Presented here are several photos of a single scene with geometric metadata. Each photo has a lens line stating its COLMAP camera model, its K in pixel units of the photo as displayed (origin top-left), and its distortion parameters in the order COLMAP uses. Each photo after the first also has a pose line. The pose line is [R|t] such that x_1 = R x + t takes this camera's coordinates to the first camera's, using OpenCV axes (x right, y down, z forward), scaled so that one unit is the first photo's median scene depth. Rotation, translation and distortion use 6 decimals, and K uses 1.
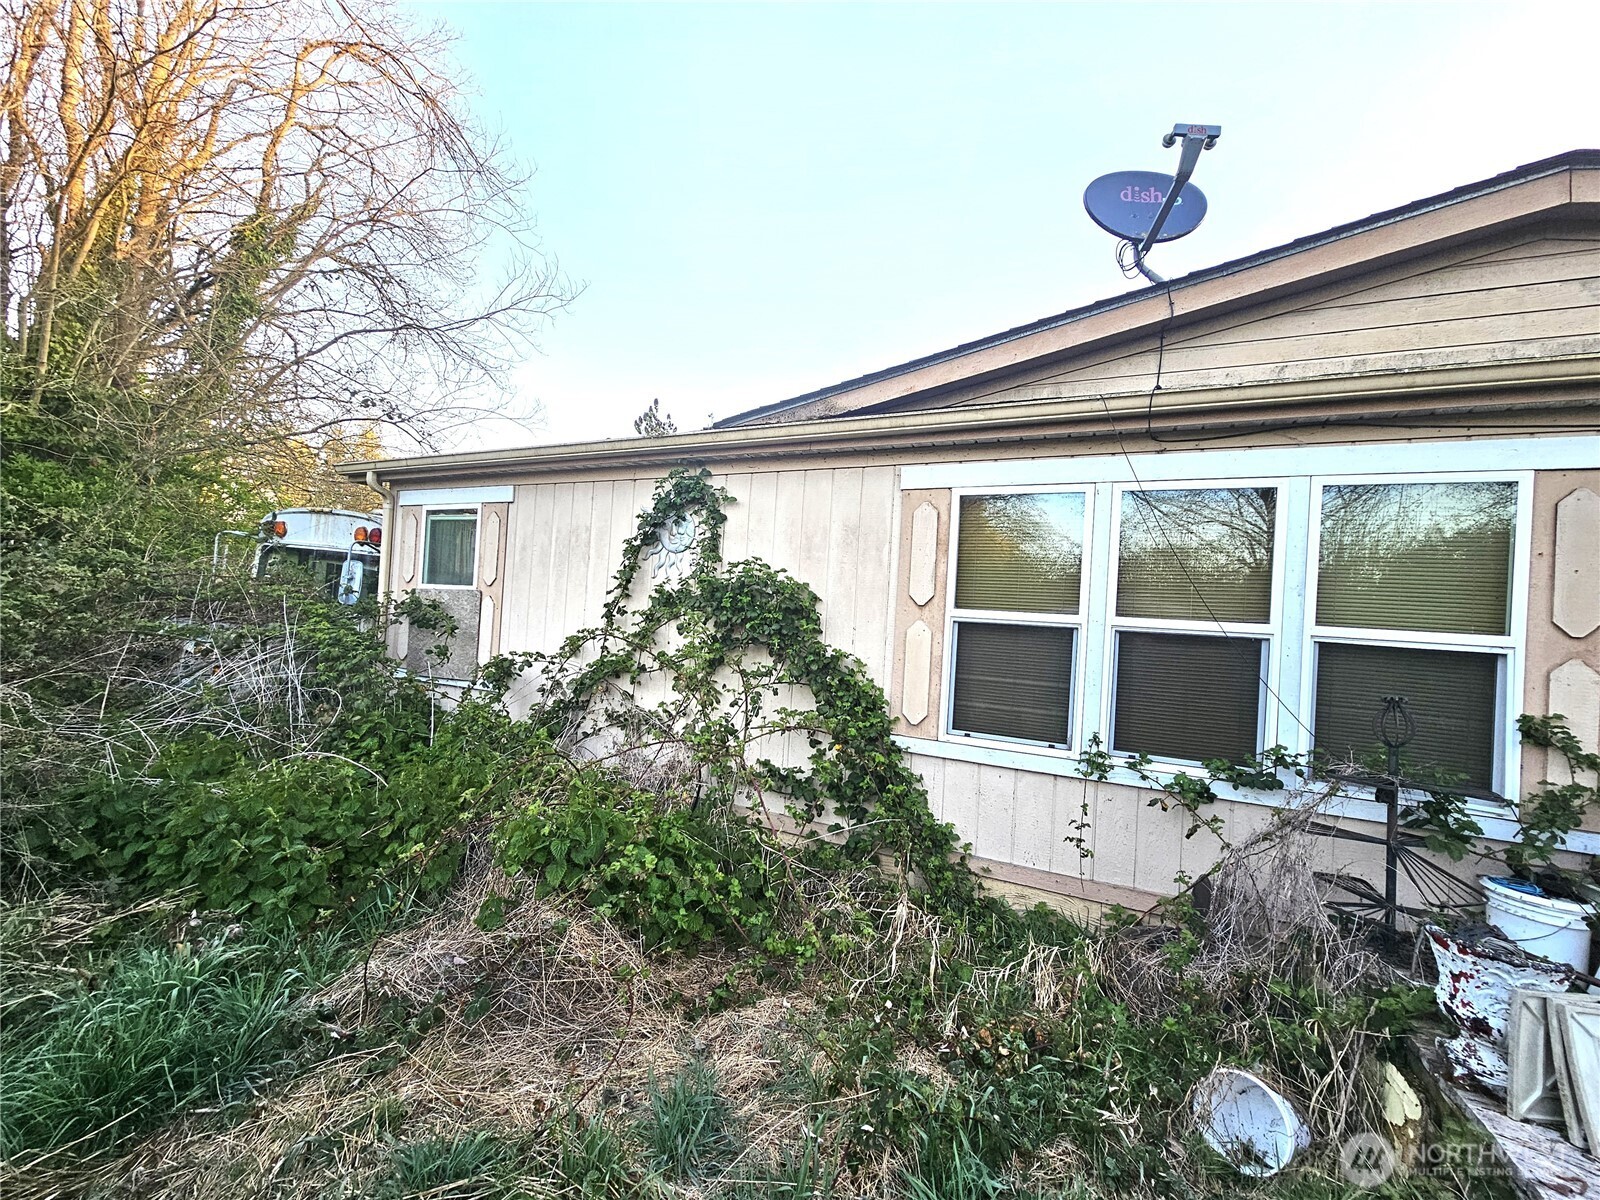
lens RADIAL K [[641.1, 0, 804.2], [0, 641.1, 603.4], [0, 0, 1]] dist [-0.002819, 0.000429]
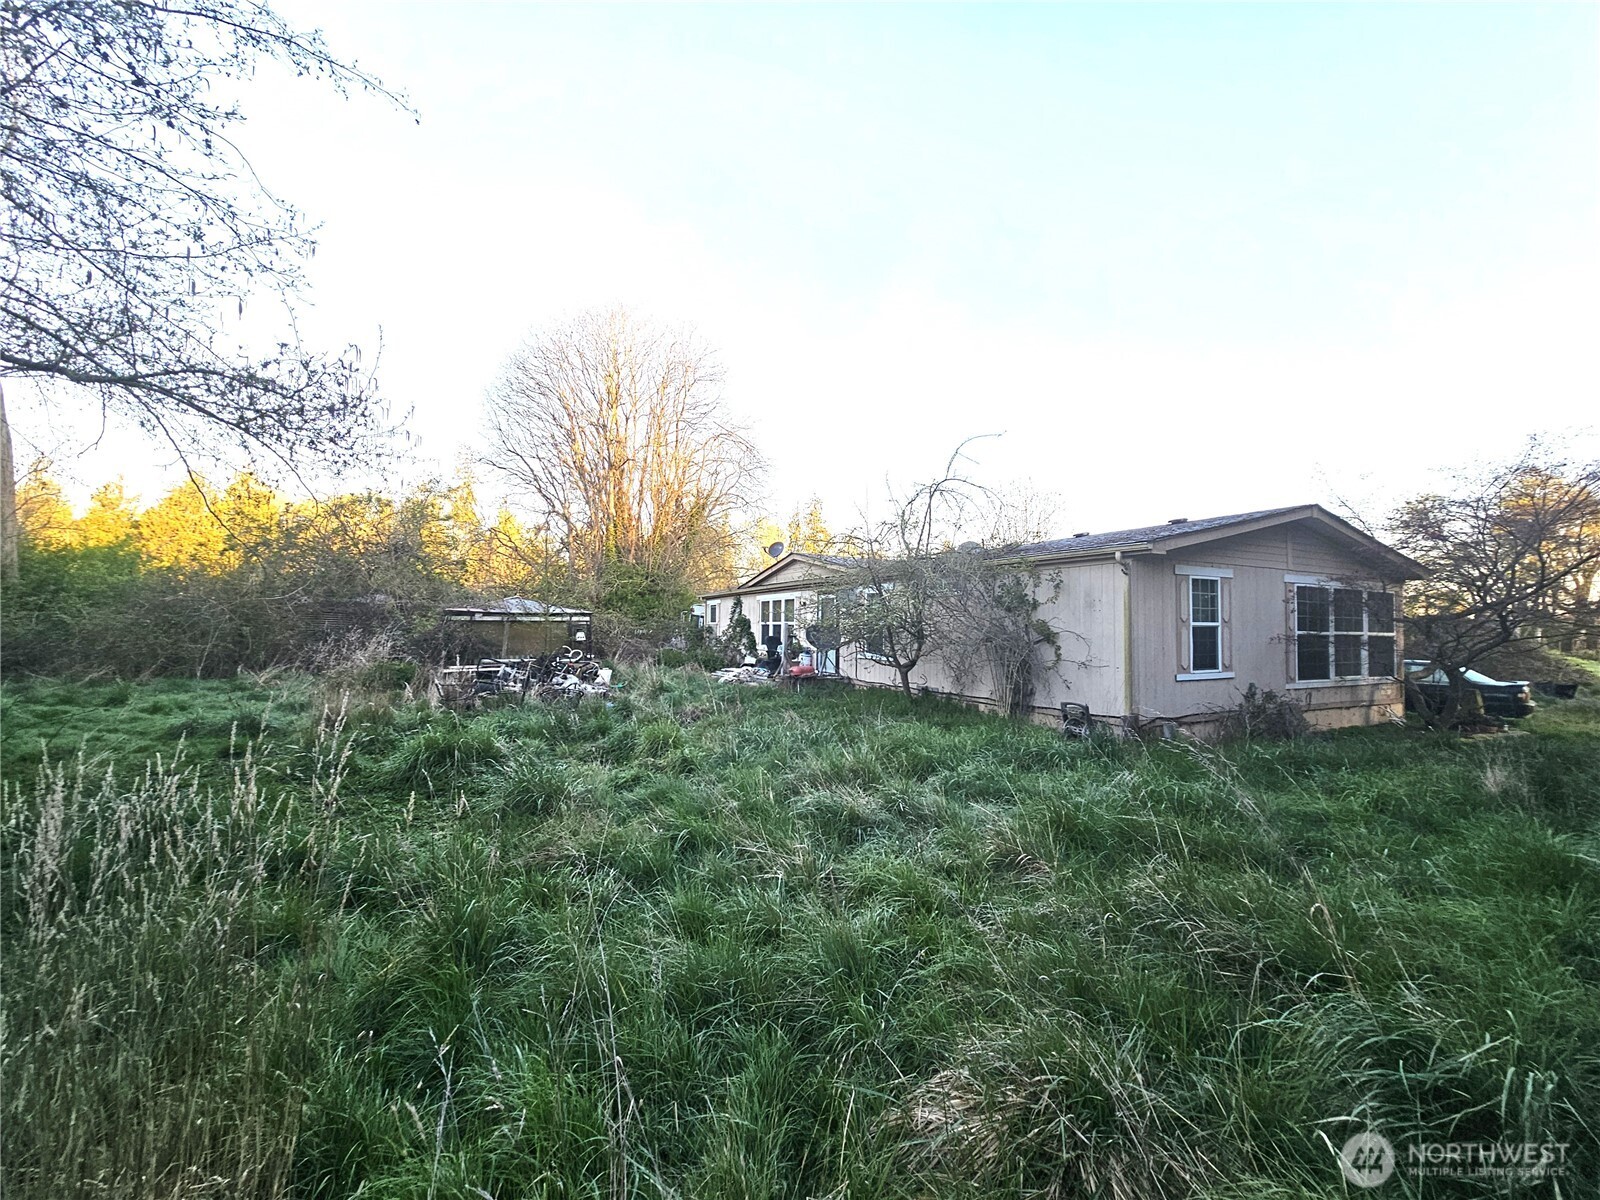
lens RADIAL K [[641.1, 0, 800.9], [0, 641.1, 597.0], [0, 0, 1]] dist [-0.002819, 0.000429]
pose [[0.794415, -0.076188, -0.602578, 4.355976], [0.042467, 0.996641, -0.070024, 0.219879], [0.605889, 0.030038, 0.794982, -3.579239]]
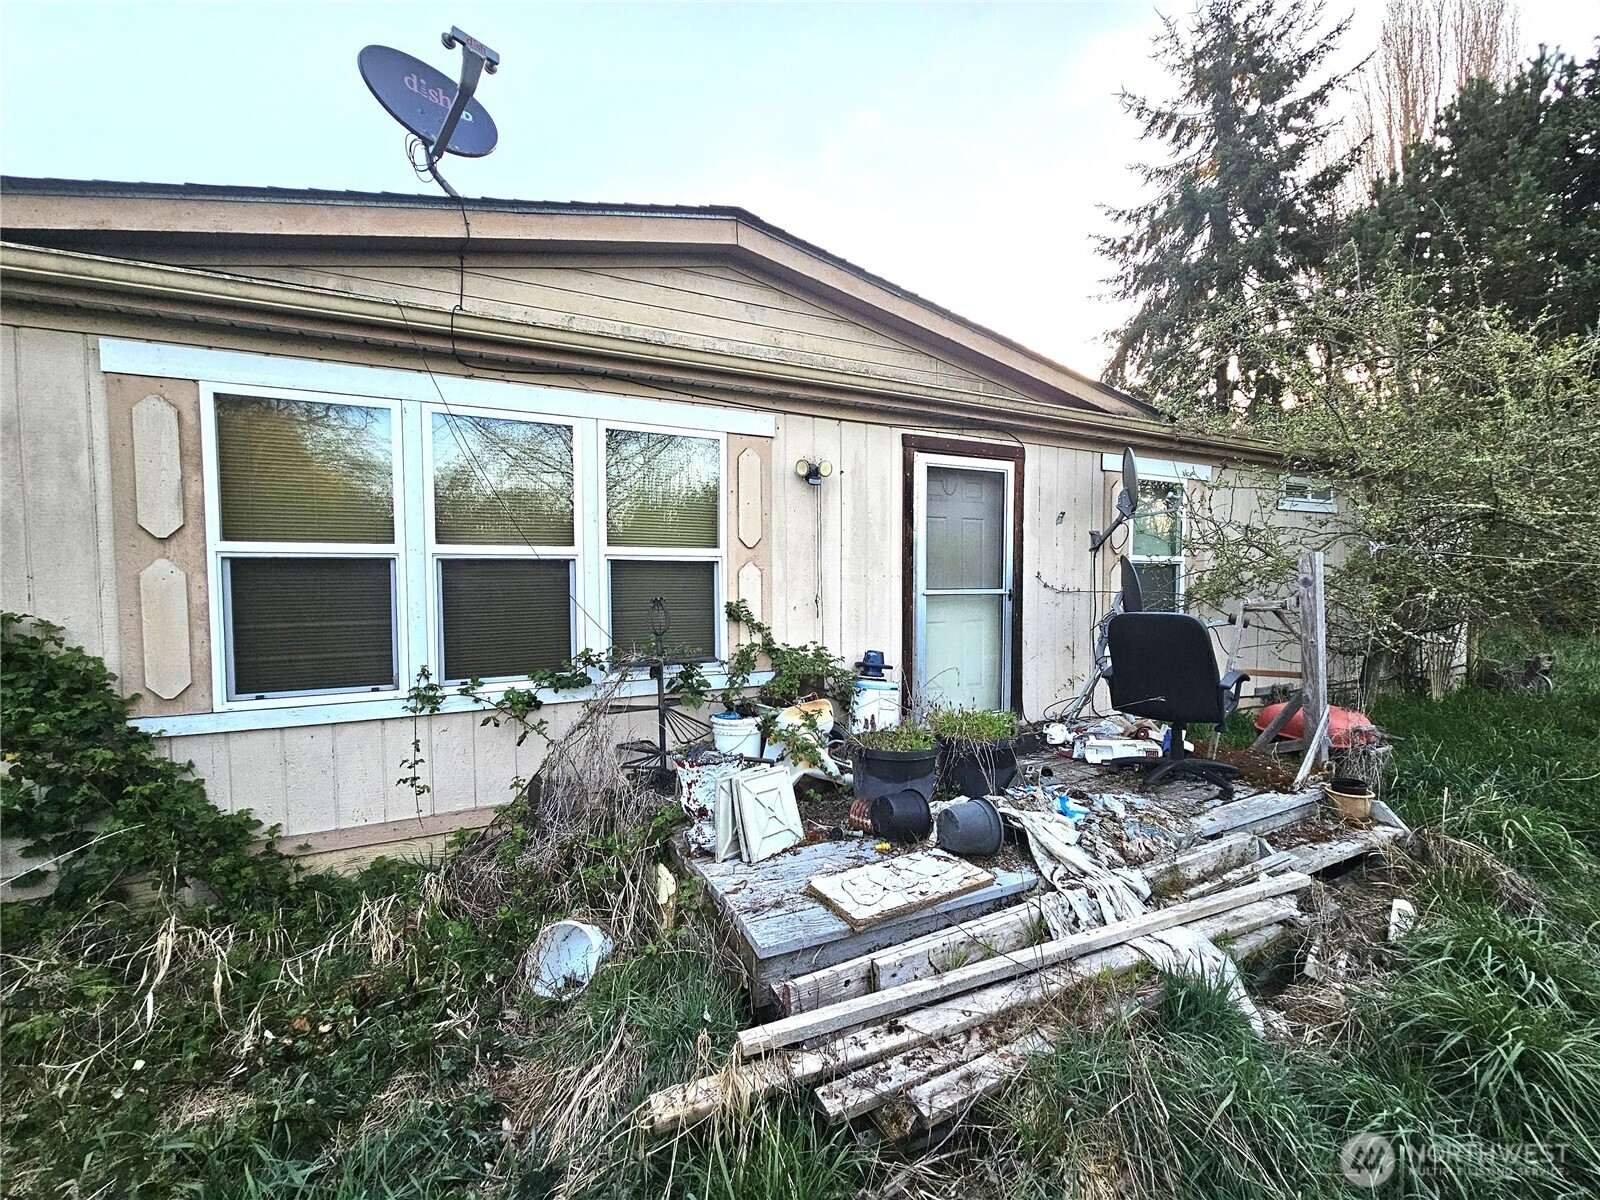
lens RADIAL K [[641.1, 0, 806.0], [0, 641.1, 611.5], [0, 0, 1]] dist [-0.002819, 0.000429]
pose [[0.619691, -0.100425, 0.778395, 0.072419], [0.031839, 0.994180, 0.102918, 0.040981], [-0.784200, -0.038993, 0.619282, -0.041561]]
